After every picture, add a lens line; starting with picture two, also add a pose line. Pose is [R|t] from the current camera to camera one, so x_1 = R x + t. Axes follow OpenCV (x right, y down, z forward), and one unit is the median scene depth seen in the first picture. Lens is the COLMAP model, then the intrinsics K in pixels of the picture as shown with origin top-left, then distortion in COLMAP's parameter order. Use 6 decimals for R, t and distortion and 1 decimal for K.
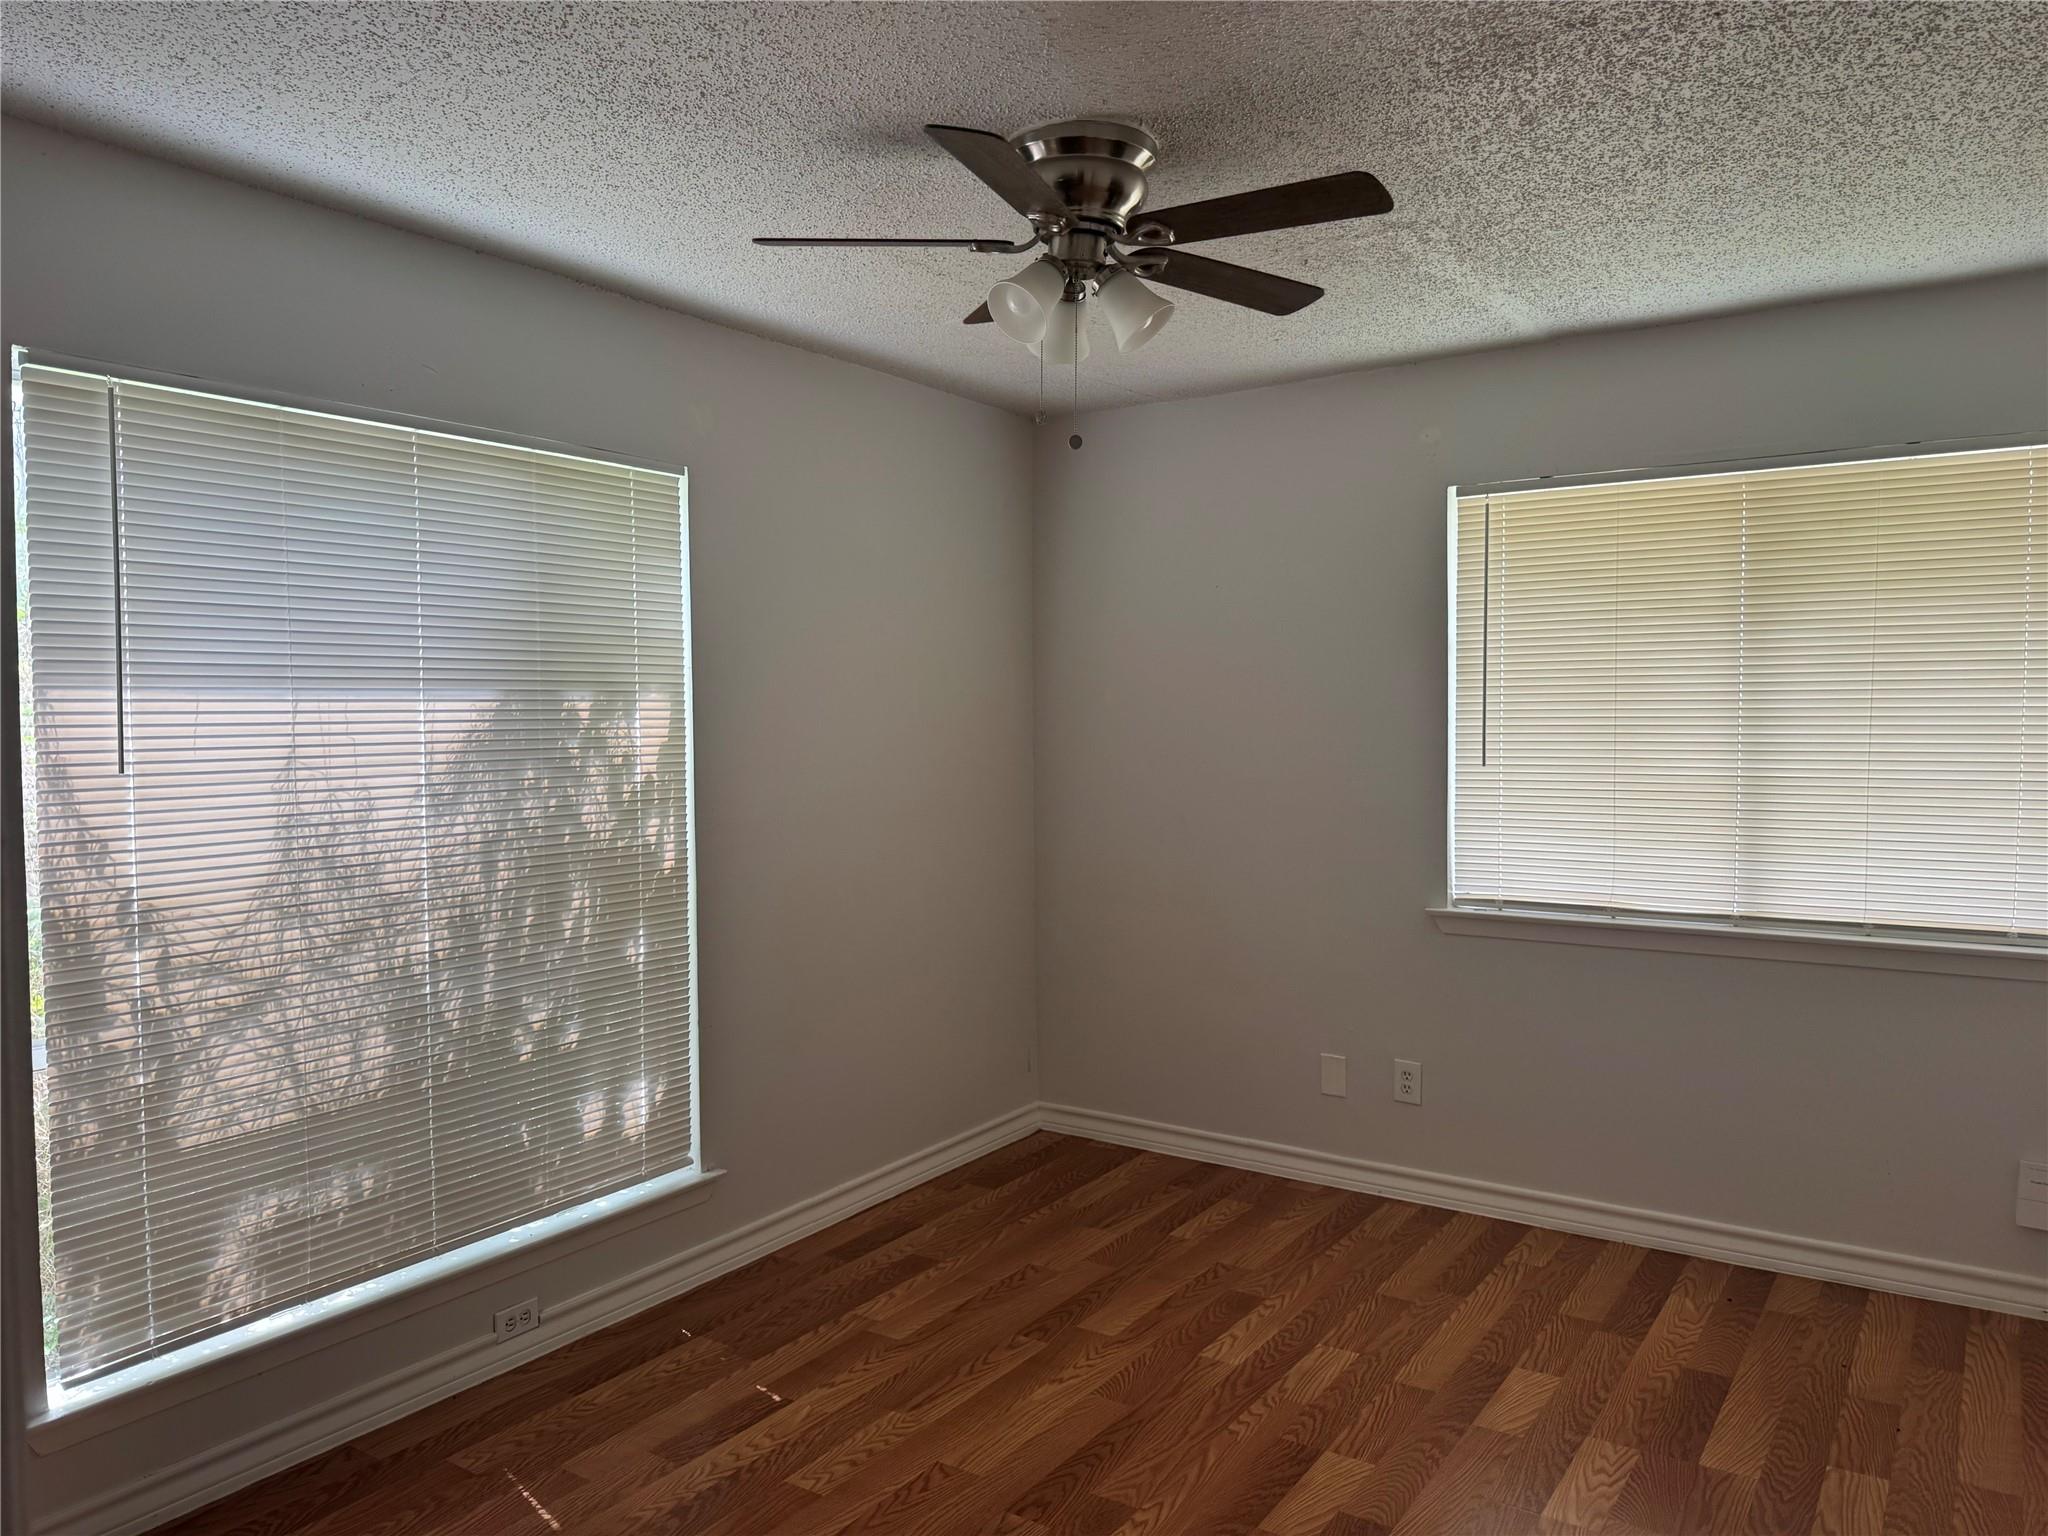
lens RADIAL K [[1452.2, 0, 1024.0], [0, 1452.2, 768.0], [0, 0, 1]] dist [0.091706, -0.117602]
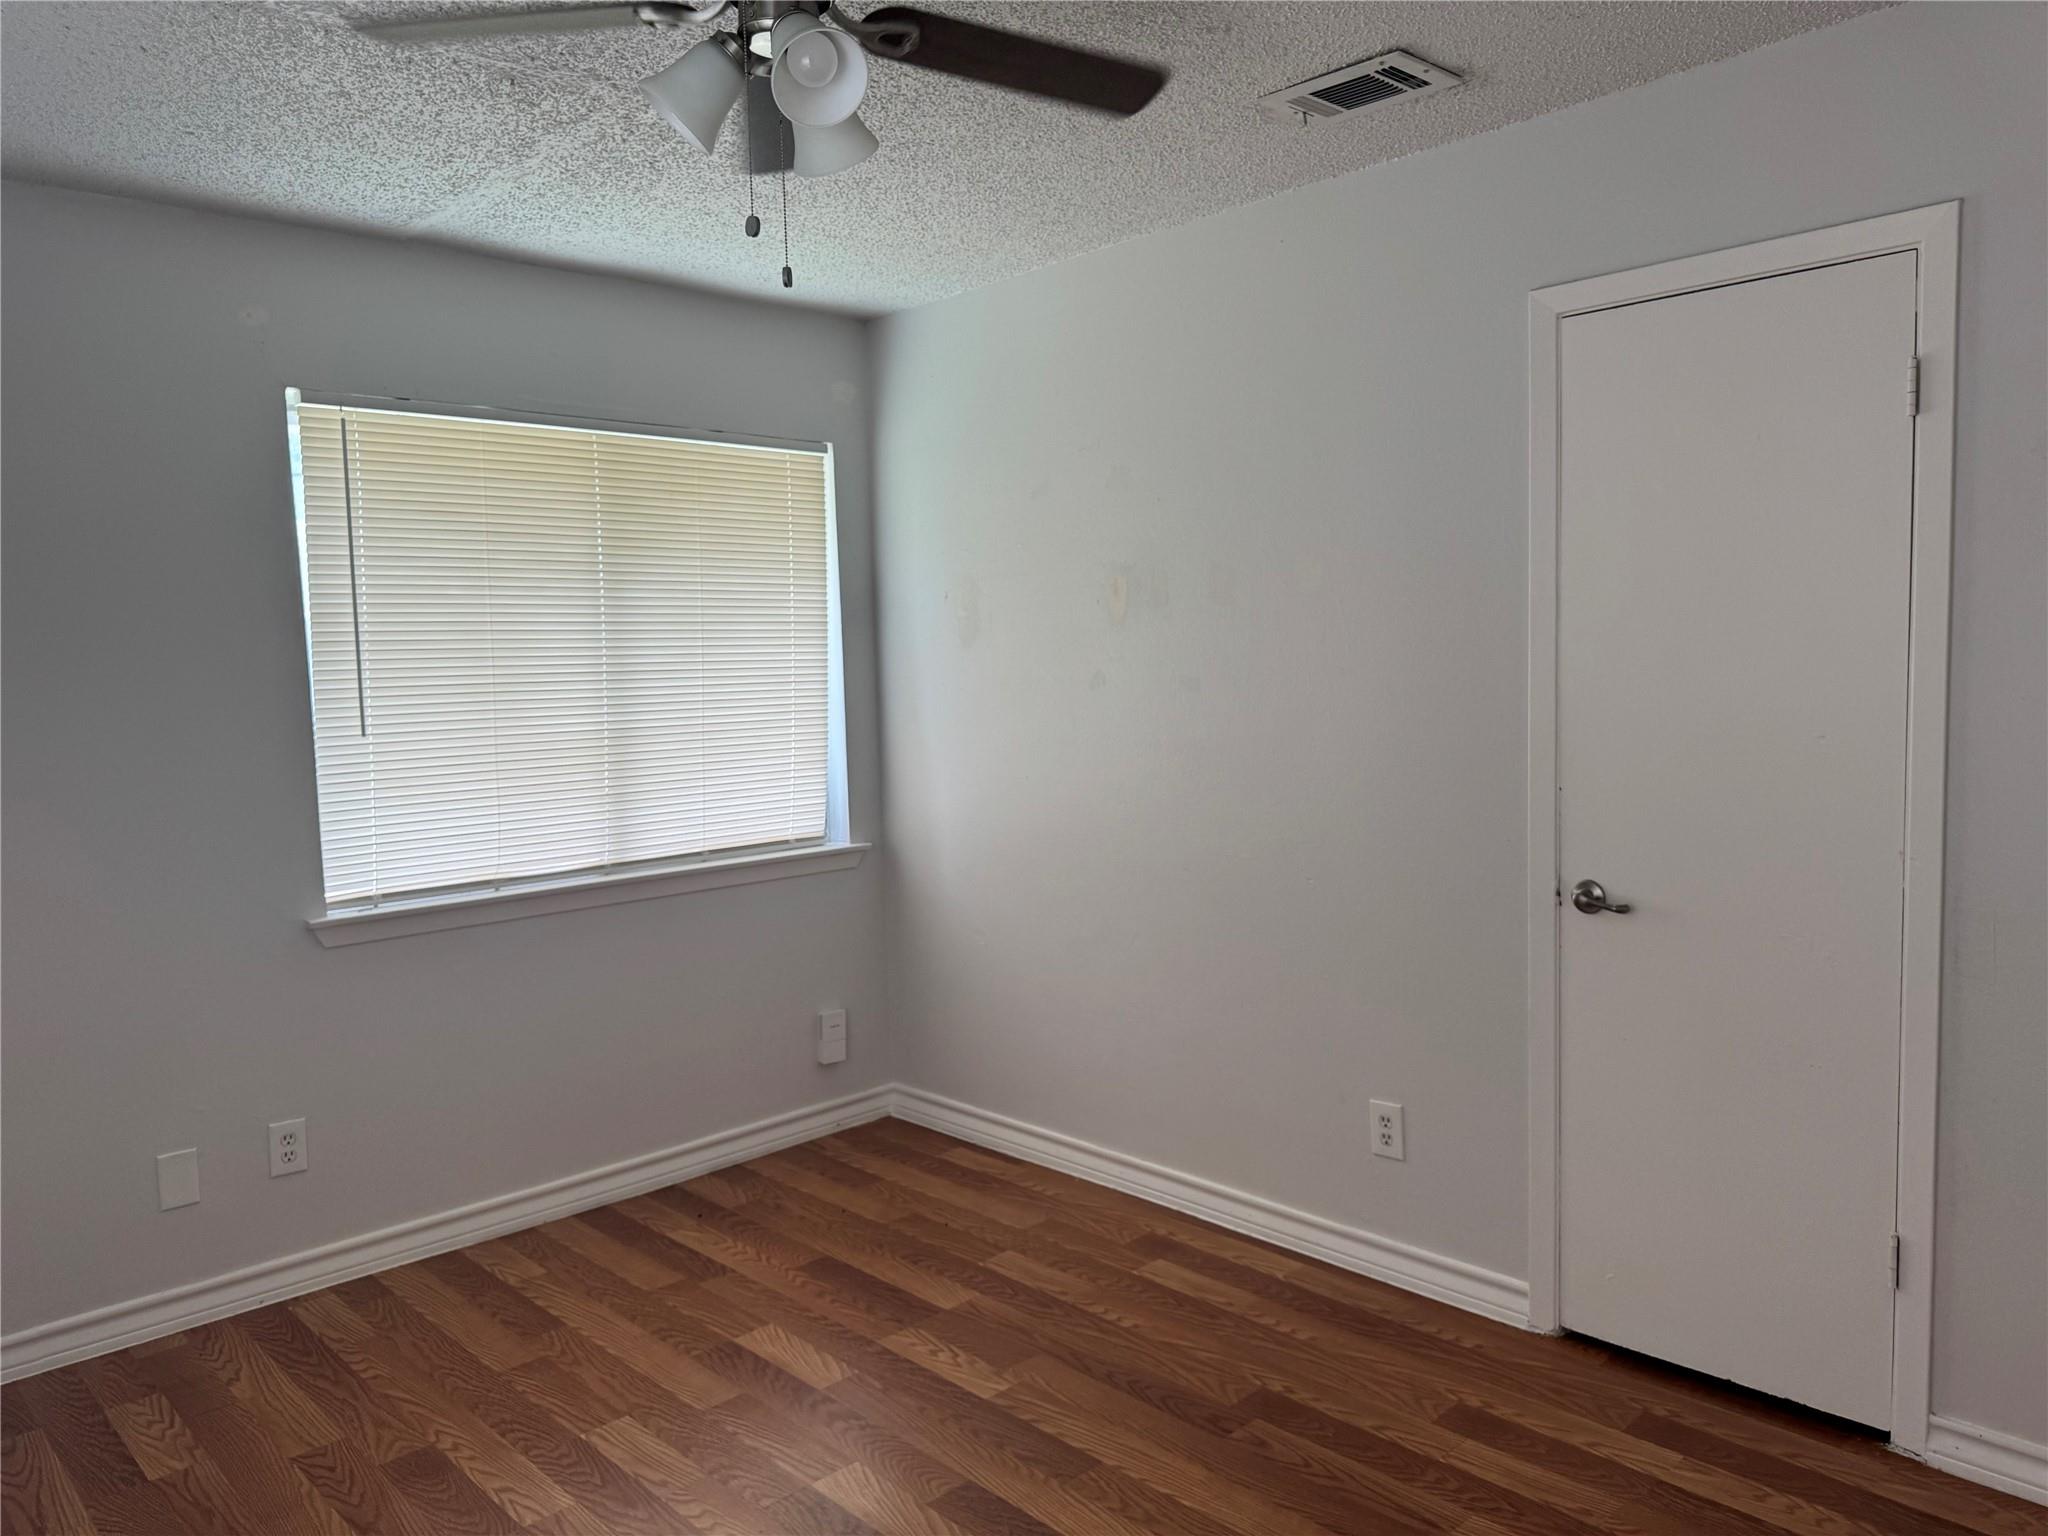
lens RADIAL K [[1466.0, 0, 1032.8], [0, 1466.0, 766.9], [0, 0, 1]] dist [0.066587, -0.074741]
pose [[0.221960, -0.078347, 0.971903, -0.450394], [0.059769, 0.995985, 0.066638, -0.018949], [-0.973222, 0.043299, 0.225752, 0.474079]]
